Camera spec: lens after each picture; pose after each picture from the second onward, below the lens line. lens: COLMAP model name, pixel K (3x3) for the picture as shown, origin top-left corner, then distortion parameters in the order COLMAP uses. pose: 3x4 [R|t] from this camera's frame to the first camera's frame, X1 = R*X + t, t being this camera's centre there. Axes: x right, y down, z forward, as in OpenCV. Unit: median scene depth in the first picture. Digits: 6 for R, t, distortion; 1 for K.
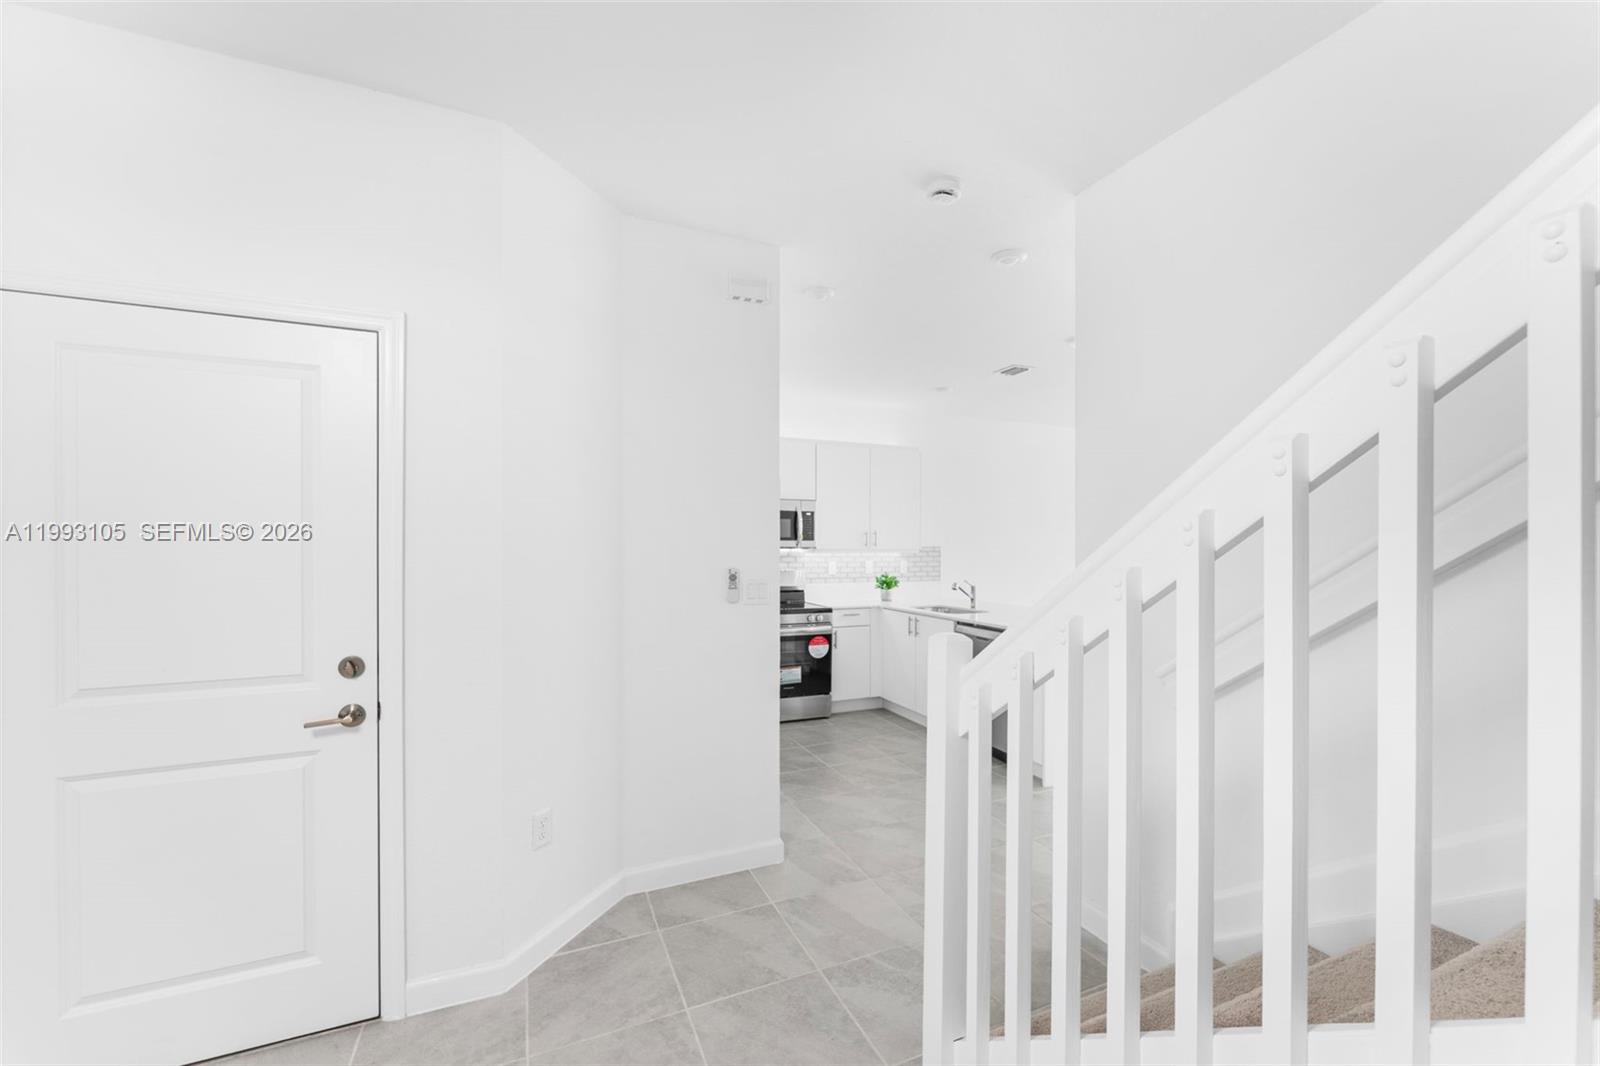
lens RADIAL K [[674.3, 0, 815.0], [0, 674.3, 543.5], [0, 0, 1]] dist [-0.000993, -0.000002]
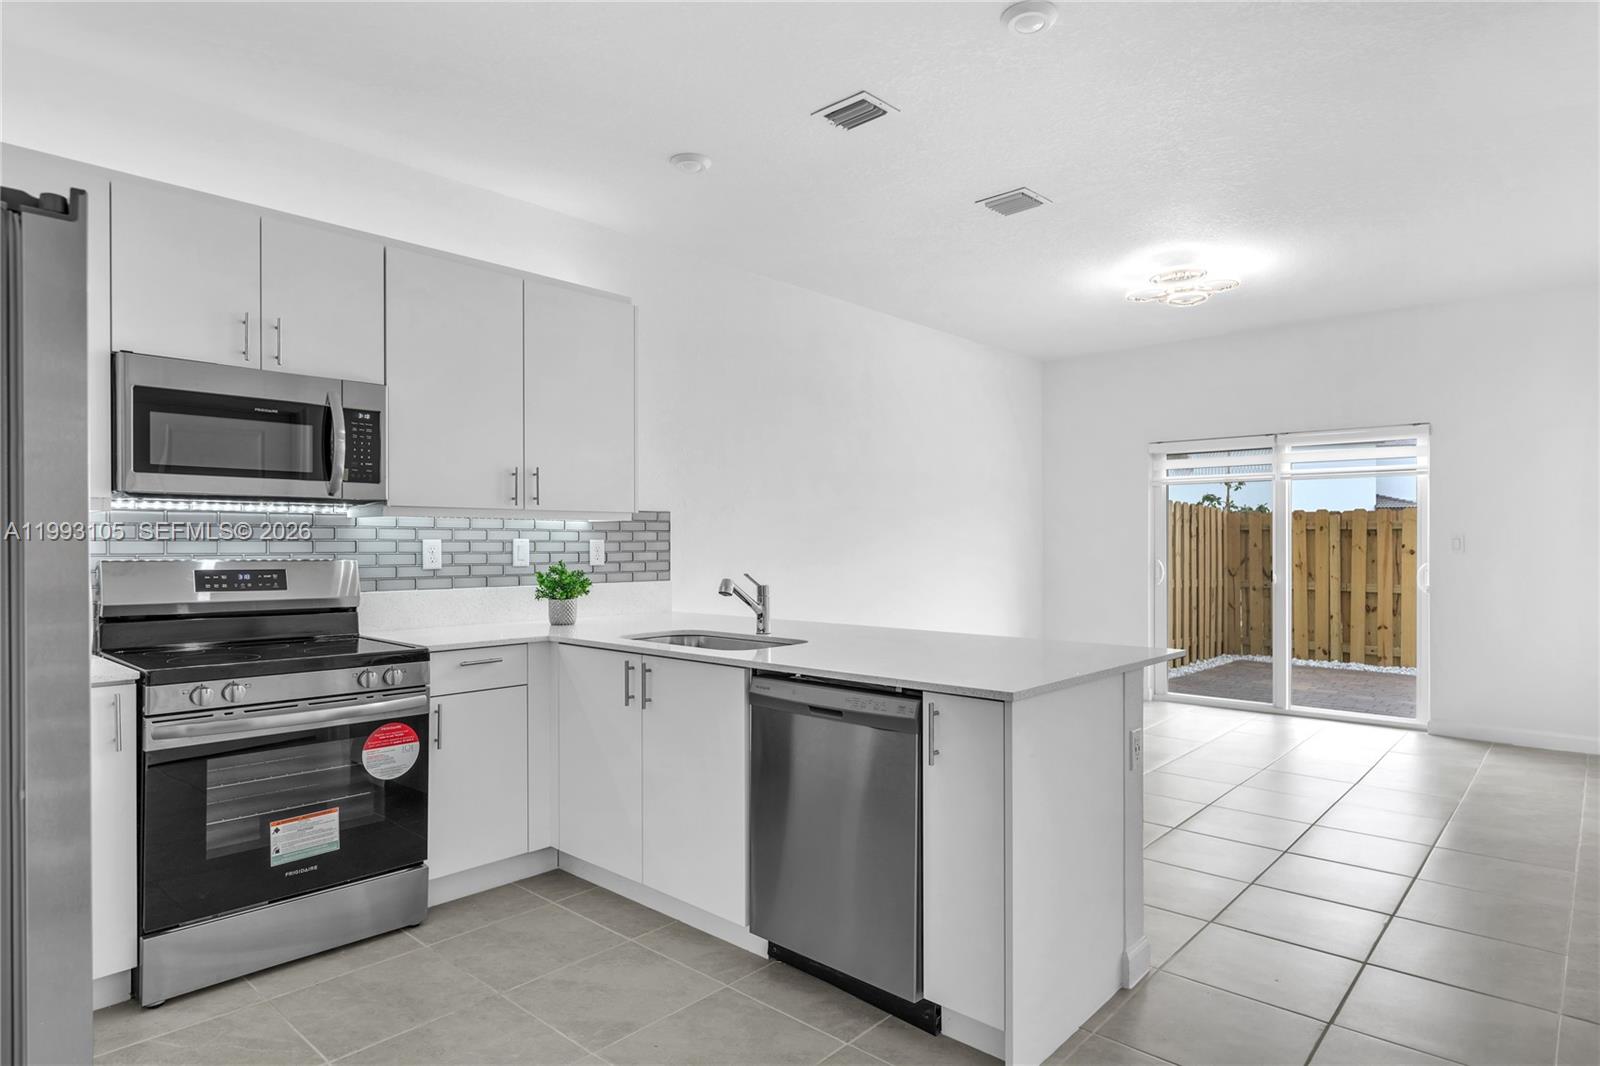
lens RADIAL K [[911.6, 0, 816.1], [0, 911.6, 543.9], [0, 0, 1]] dist [0.003405, 0.005087]
pose [[0.917877, -0.005273, 0.396830, 0.021110], [0.004274, 0.999985, 0.003402, 0.031423], [-0.396842, -0.001426, 0.917886, 0.399961]]
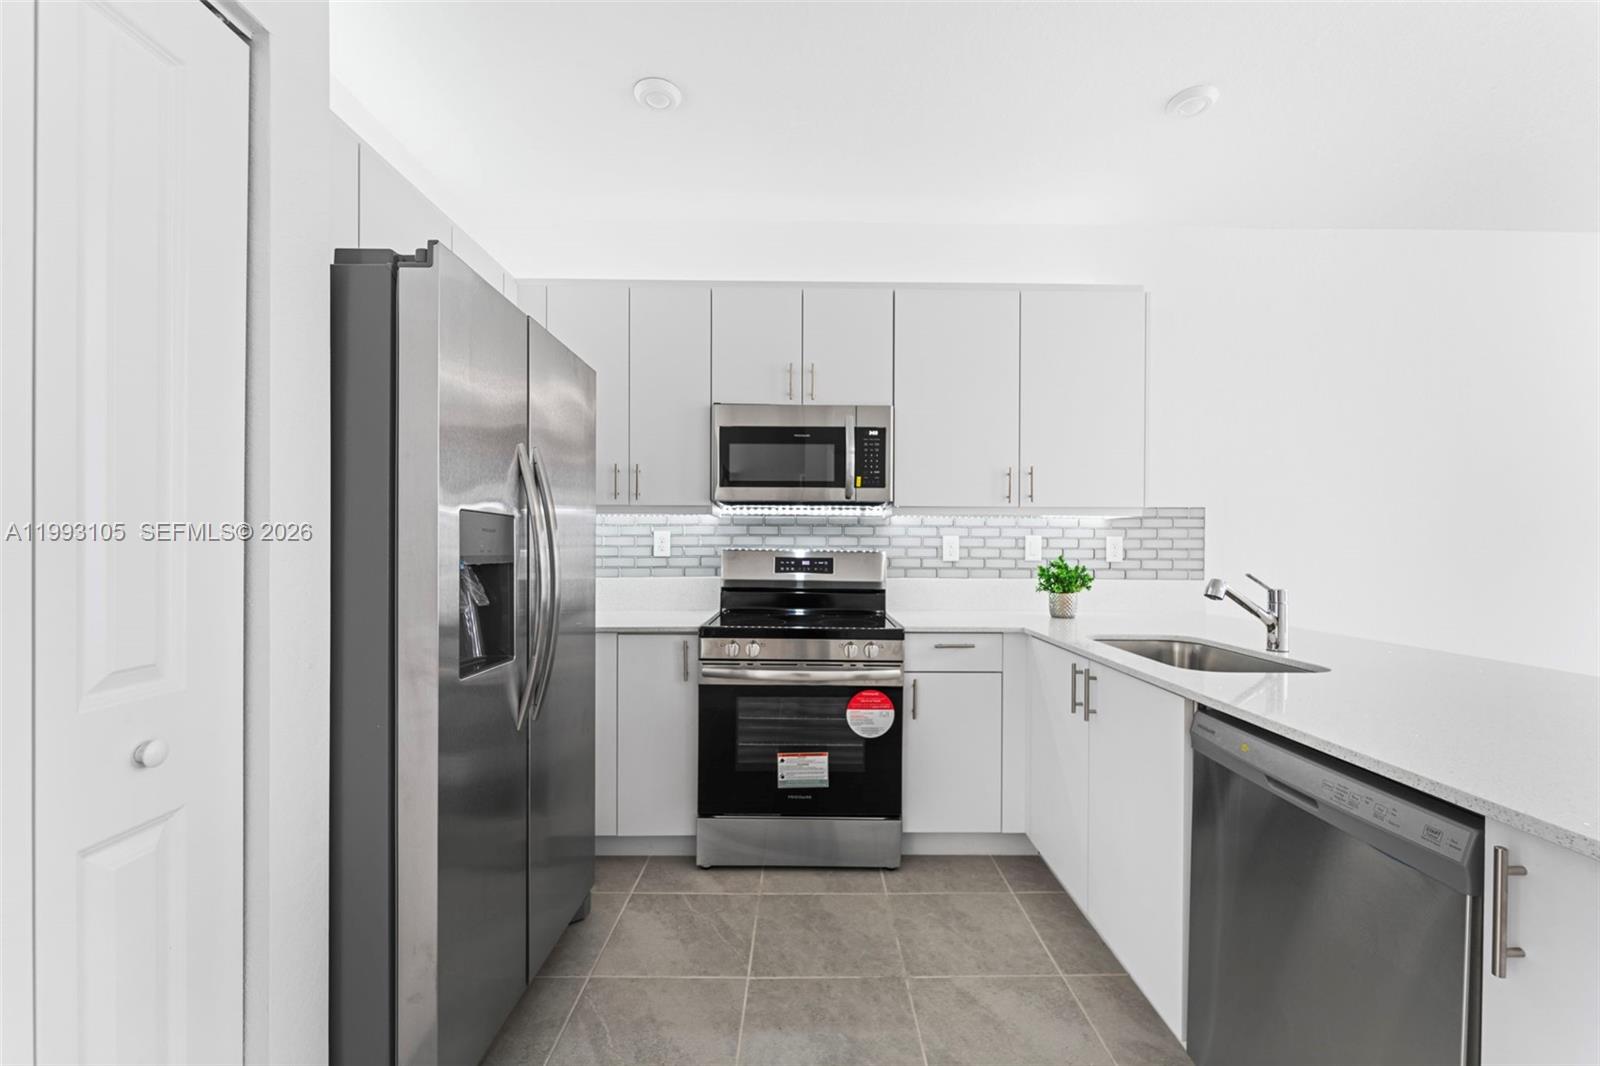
lens RADIAL K [[651.9, 0, 823.2], [0, 651.9, 549.0], [0, 0, 1]] dist [-0.001785, 0.001069]
pose [[0.913097, 0.002347, -0.407735, 0.149963], [-0.001957, 0.999997, 0.001373, 0.039574], [0.407737, -0.000456, 0.913099, 0.560478]]
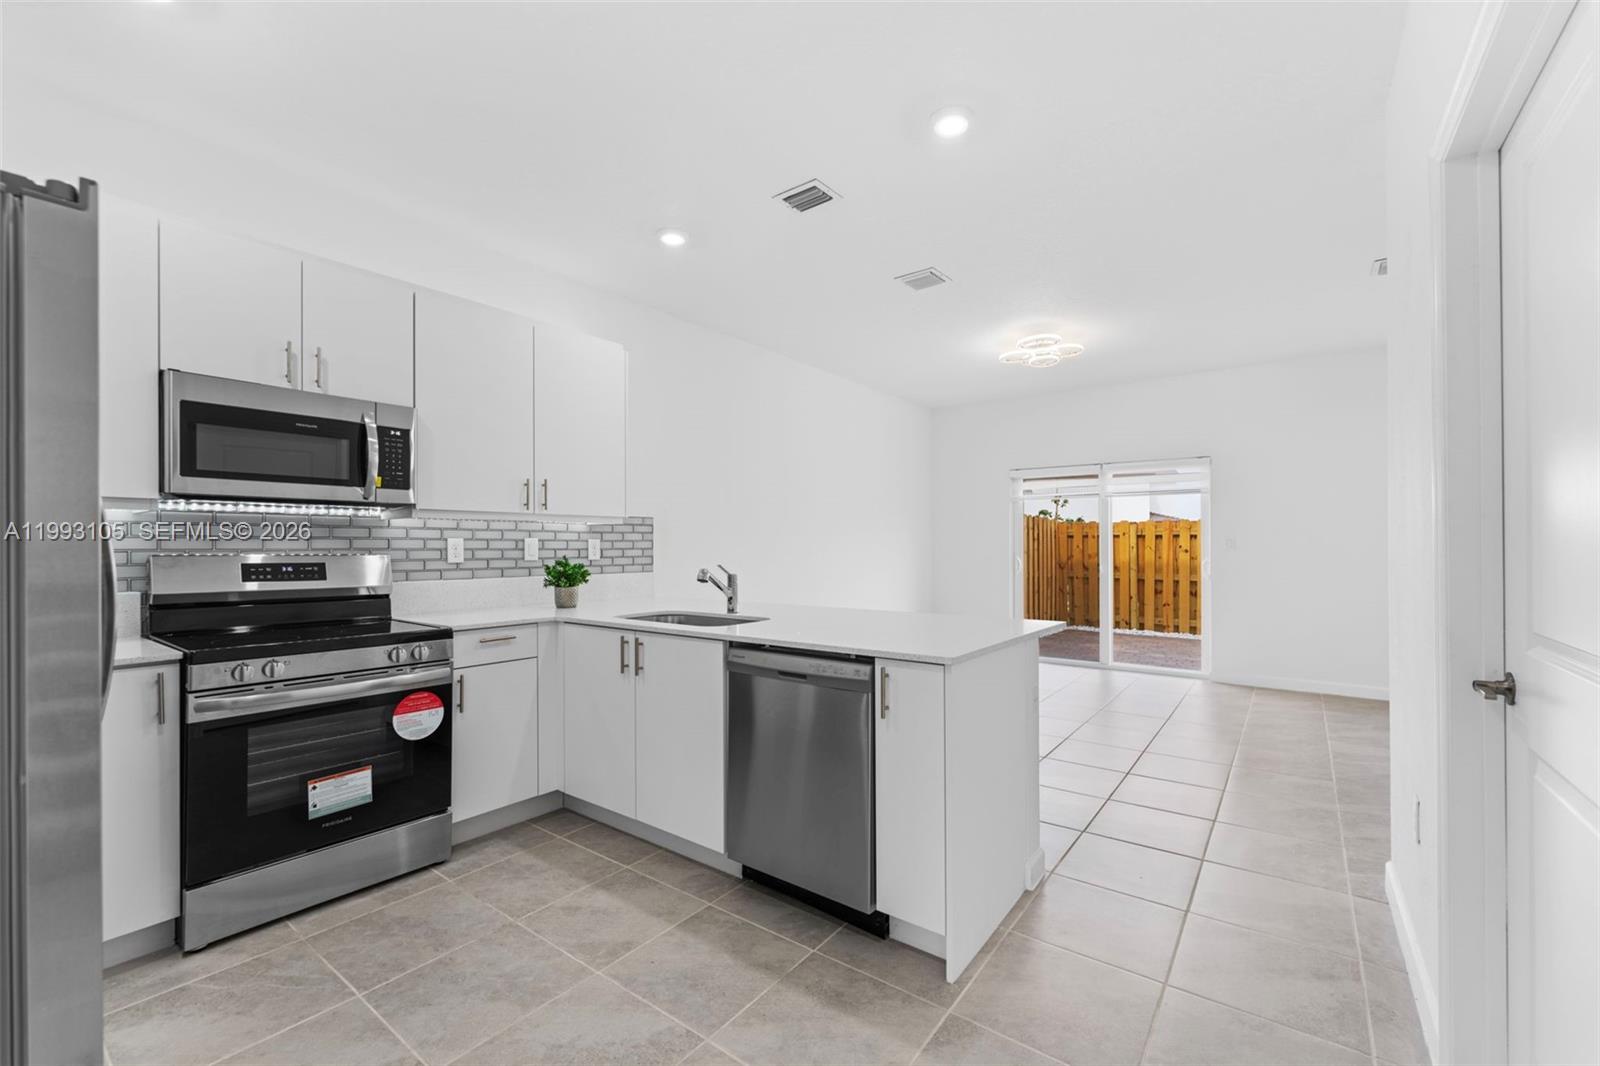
lens RADIAL K [[667.2, 0, 813.2], [0, 667.2, 545.4], [0, 0, 1]] dist [0.002711, 0.001432]
pose [[0.877616, -0.004925, 0.479339, 0.022508], [0.005760, 0.999983, -0.000272, 0.037241], [-0.479330, 0.003000, 0.877630, 0.451140]]
